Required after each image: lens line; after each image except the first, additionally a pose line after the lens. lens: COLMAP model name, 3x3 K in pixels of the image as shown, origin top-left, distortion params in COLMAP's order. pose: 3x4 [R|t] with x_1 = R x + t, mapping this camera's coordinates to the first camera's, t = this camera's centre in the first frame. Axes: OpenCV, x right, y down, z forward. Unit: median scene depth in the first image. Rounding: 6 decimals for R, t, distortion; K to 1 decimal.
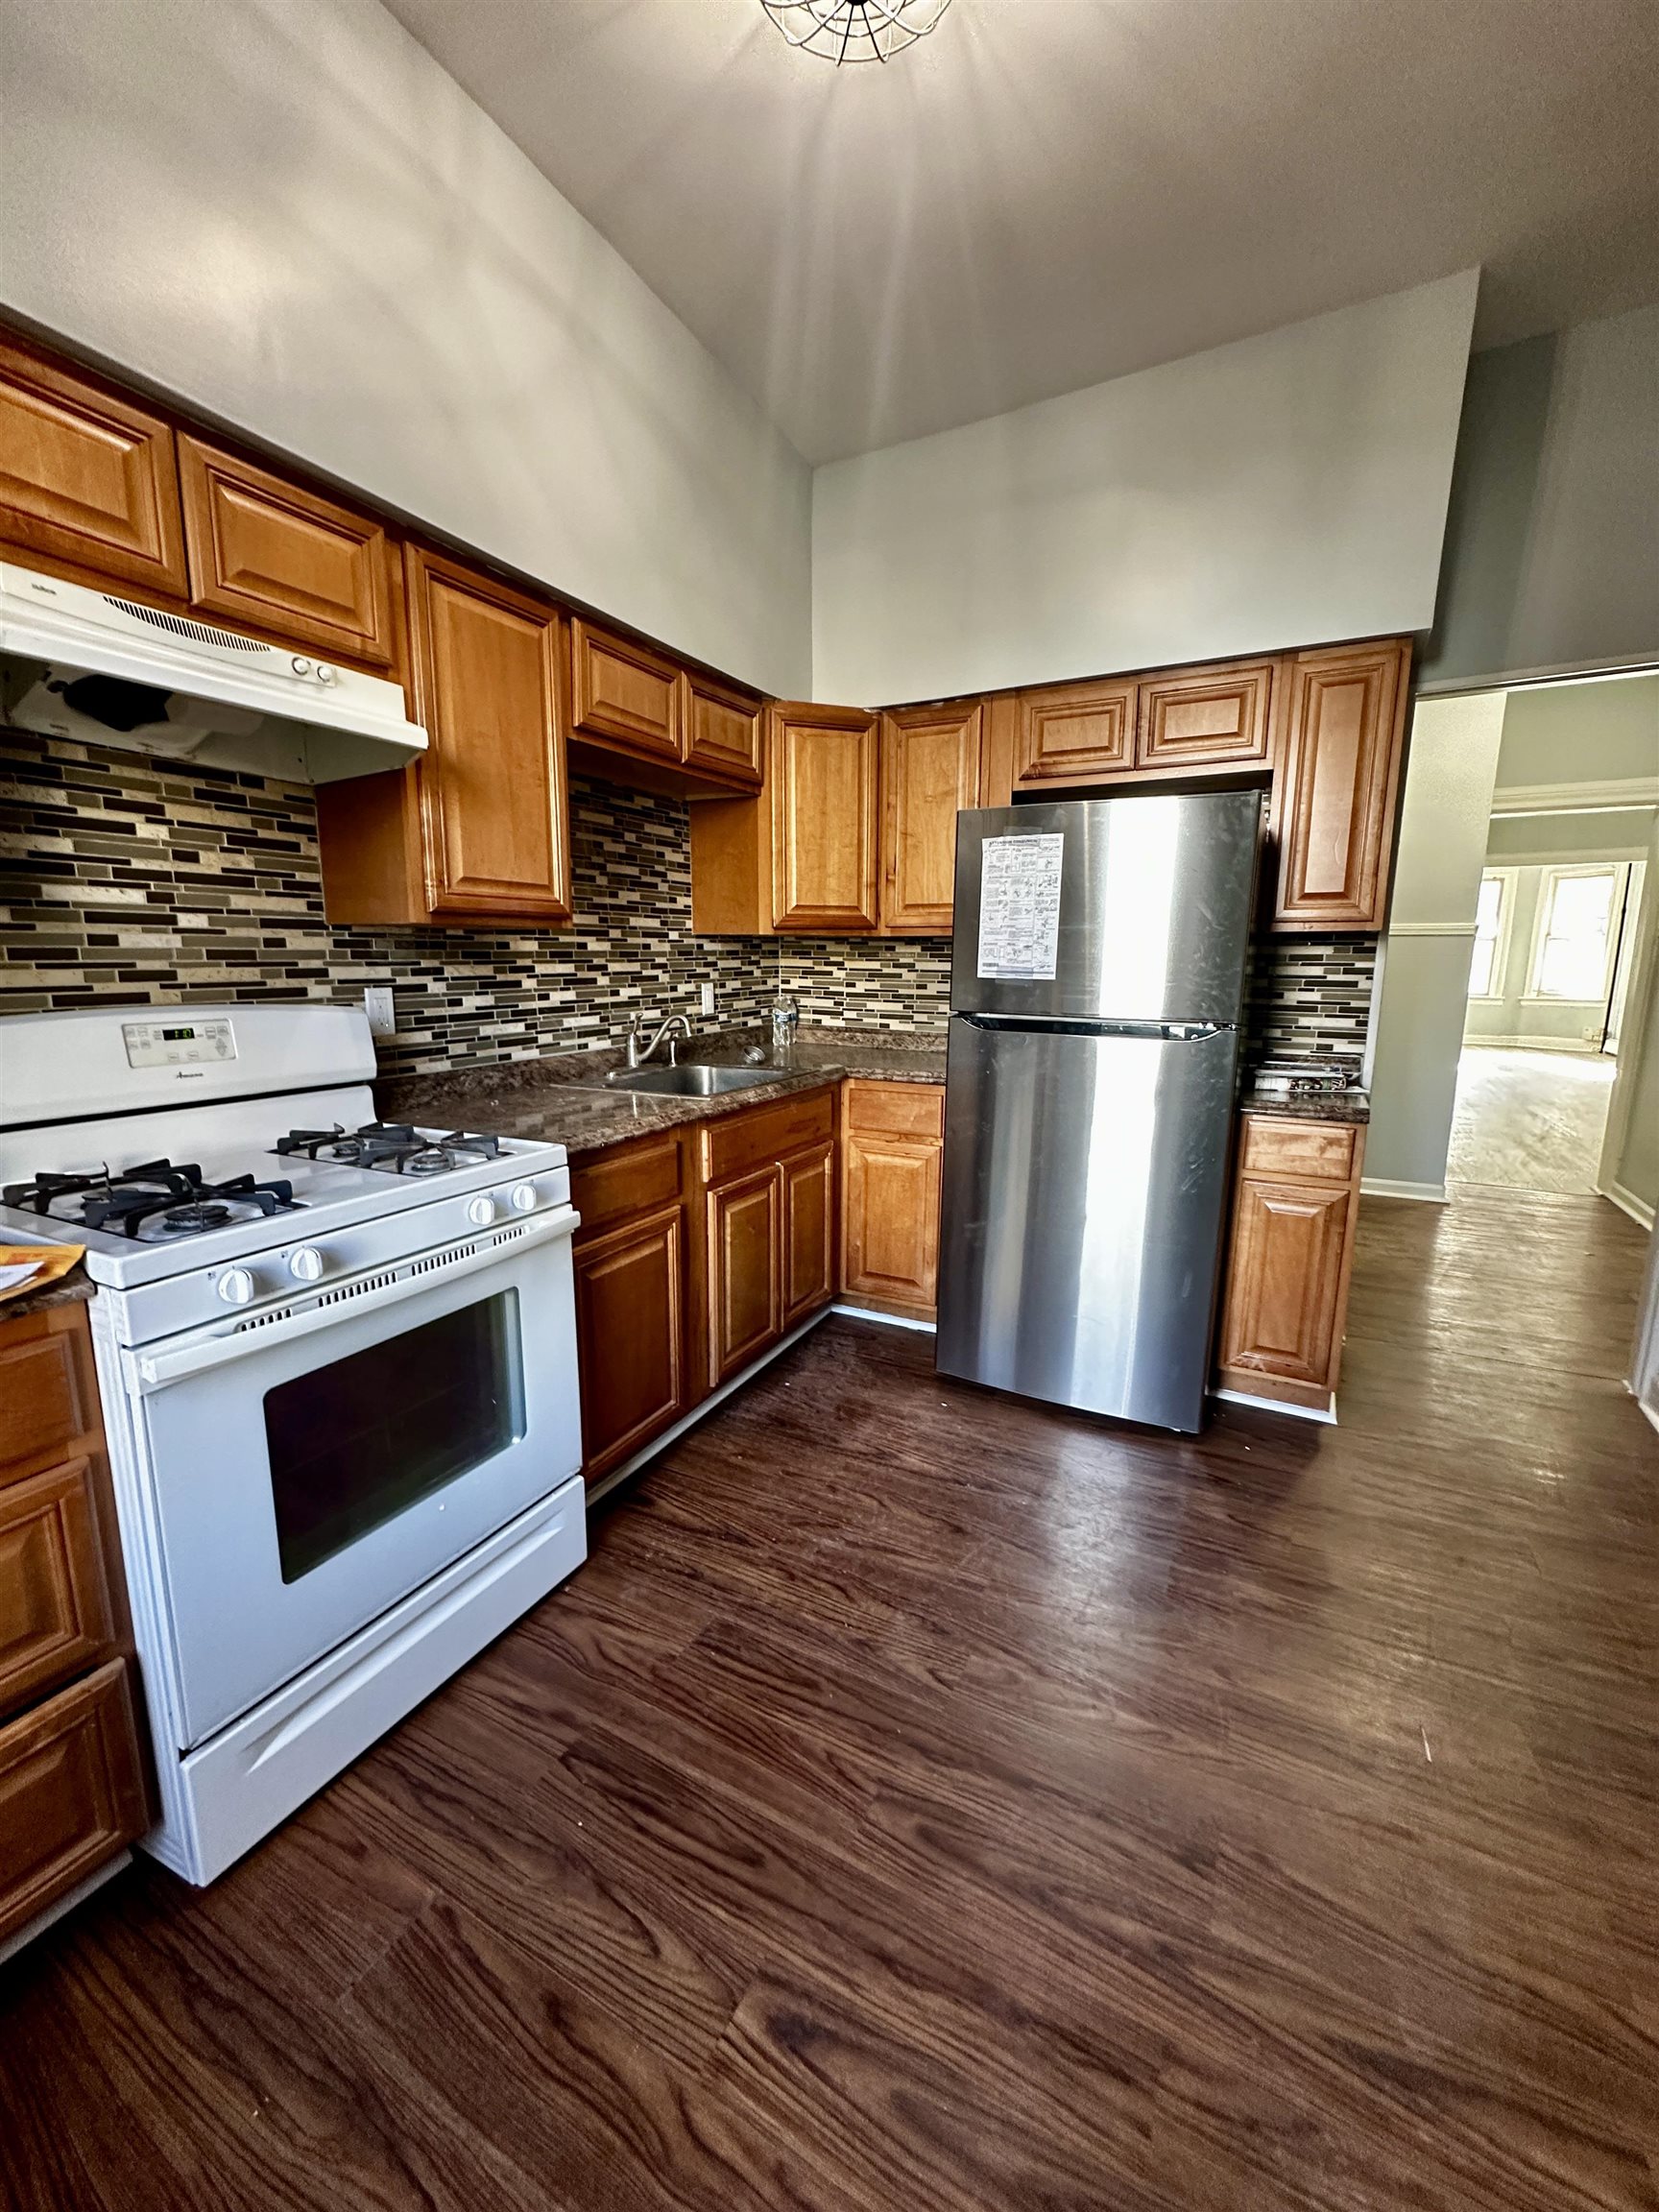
lens RADIAL K [[878.3, 0, 829.5], [0, 878.3, 1106.0], [0, 0, 1]] dist [-0.002199, -0.000207]
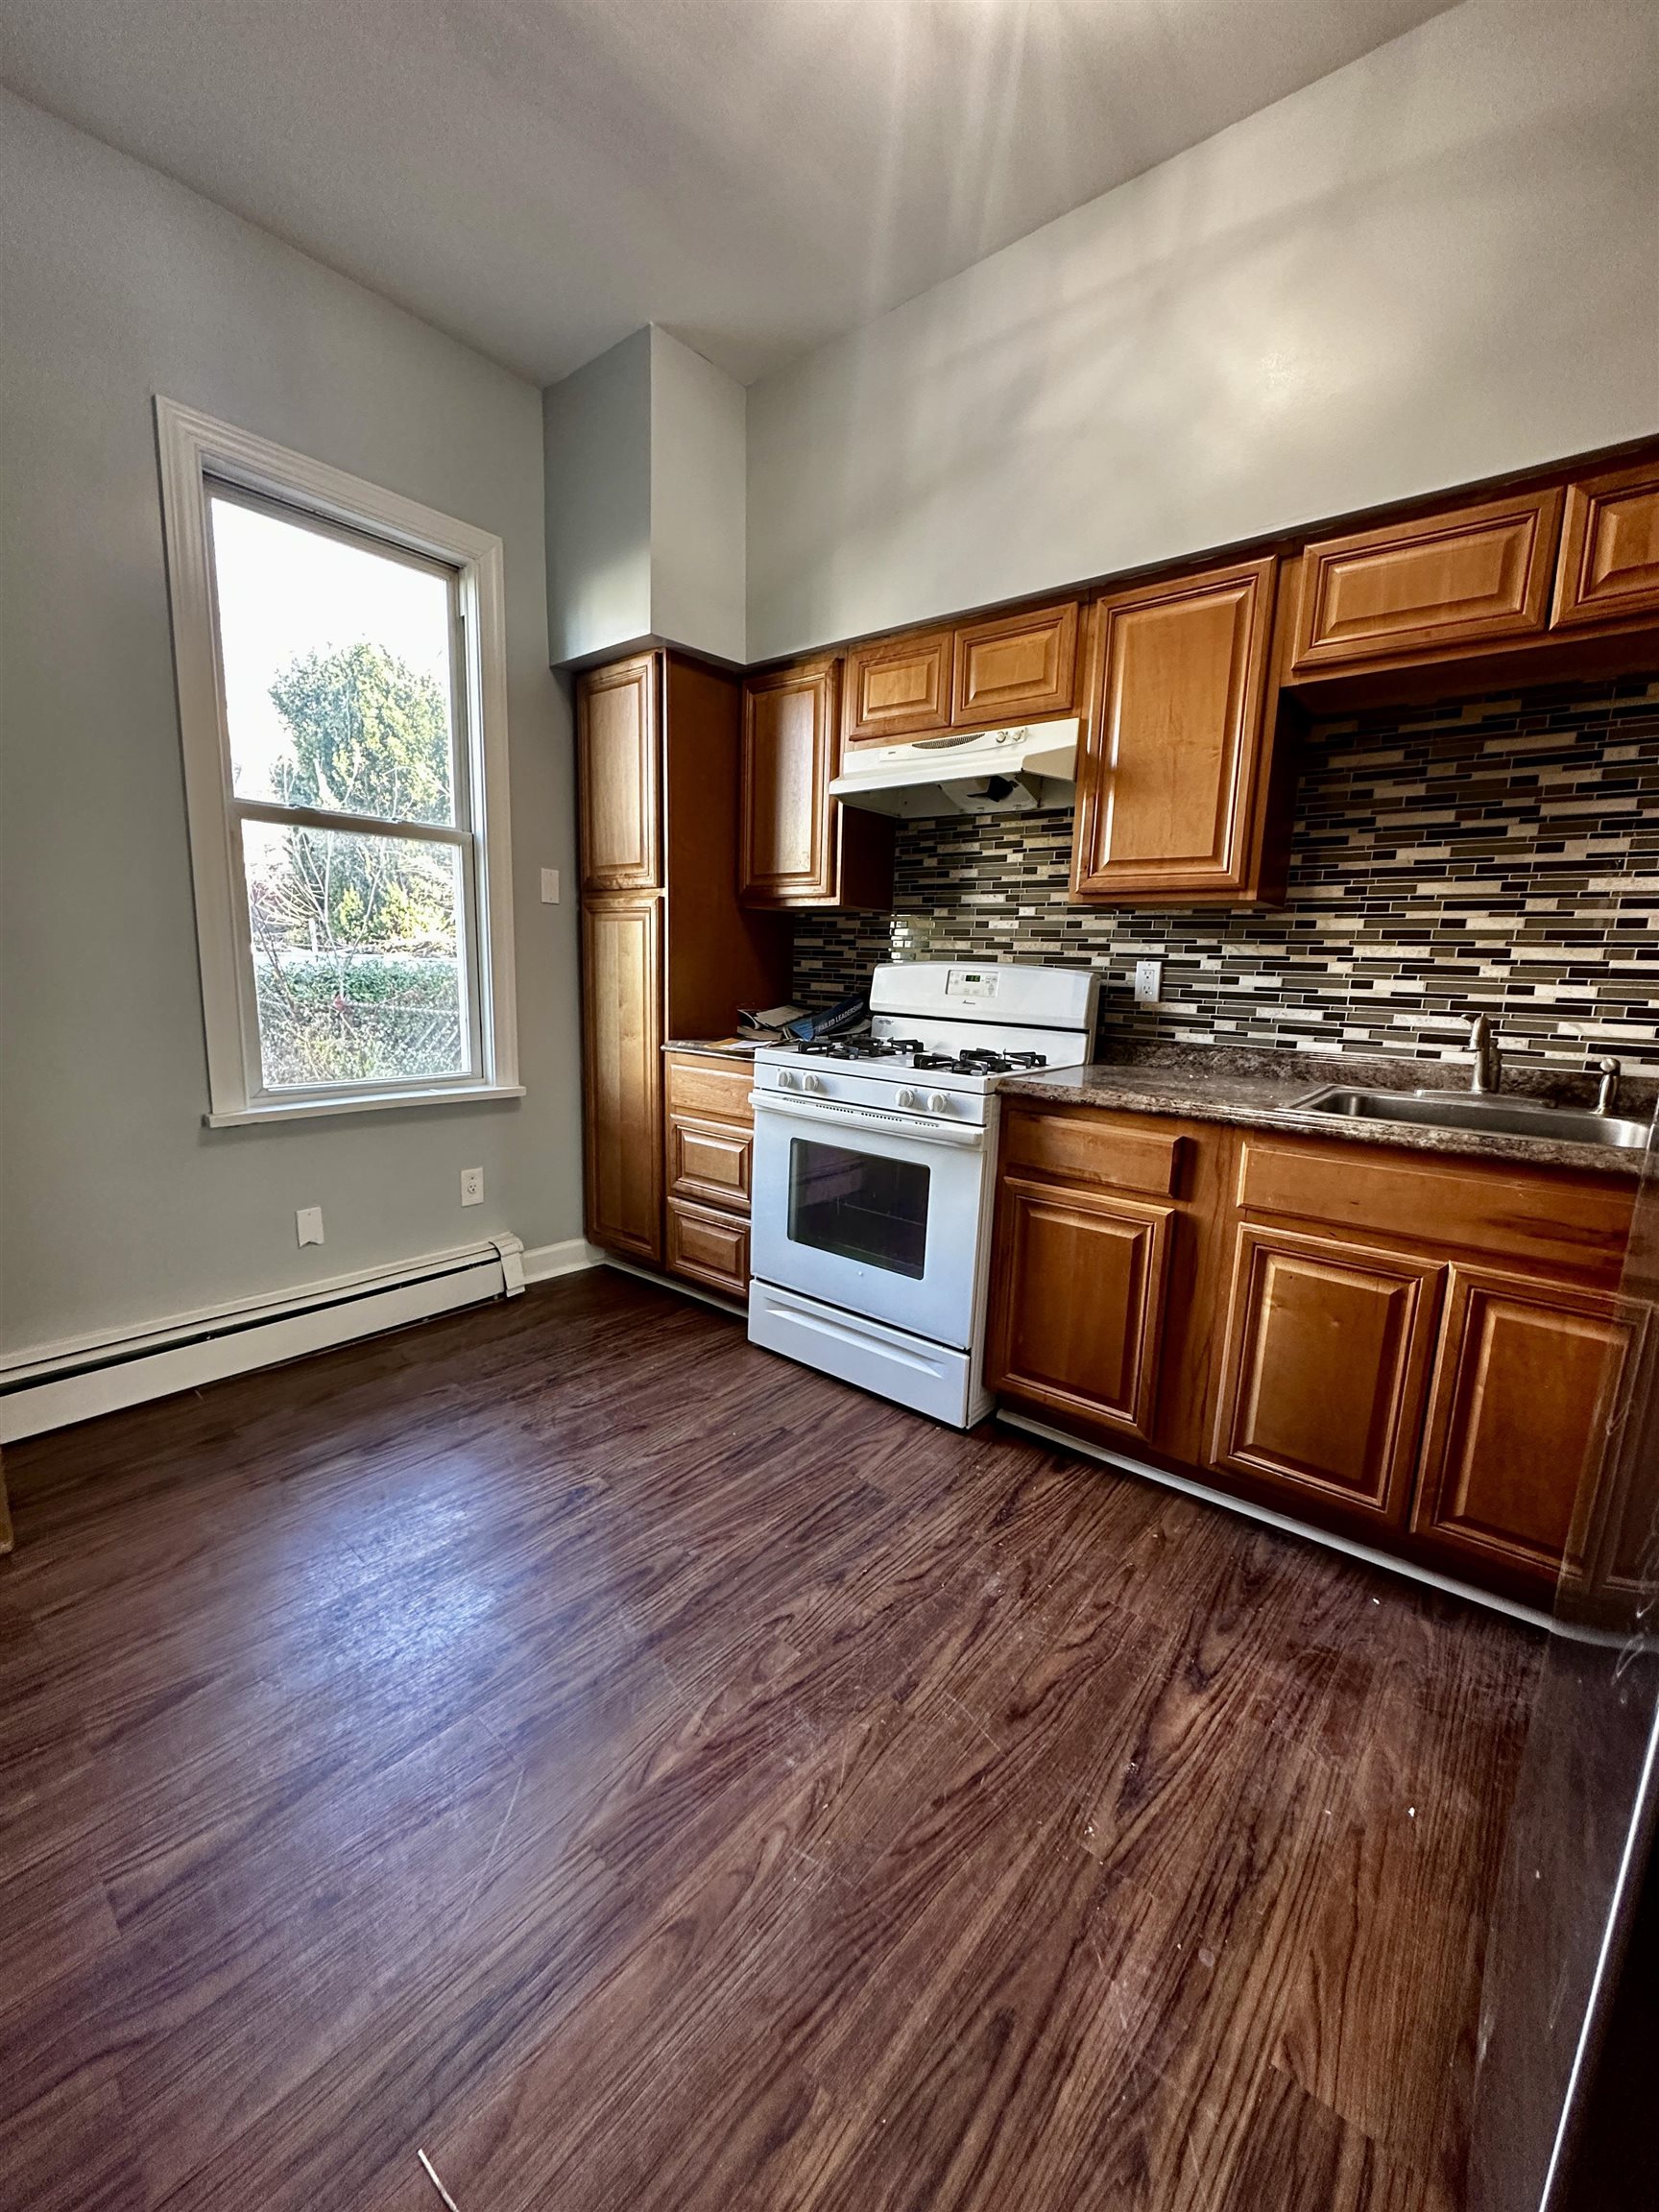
lens RADIAL K [[878.3, 0, 829.5], [0, 878.3, 1106.0], [0, 0, 1]] dist [-0.002199, -0.000207]
pose [[-0.212356, 0.154751, -0.964861, 0.807775], [-0.194066, 0.961035, 0.196849, -0.102304], [0.957728, 0.229049, -0.174050, 0.887733]]
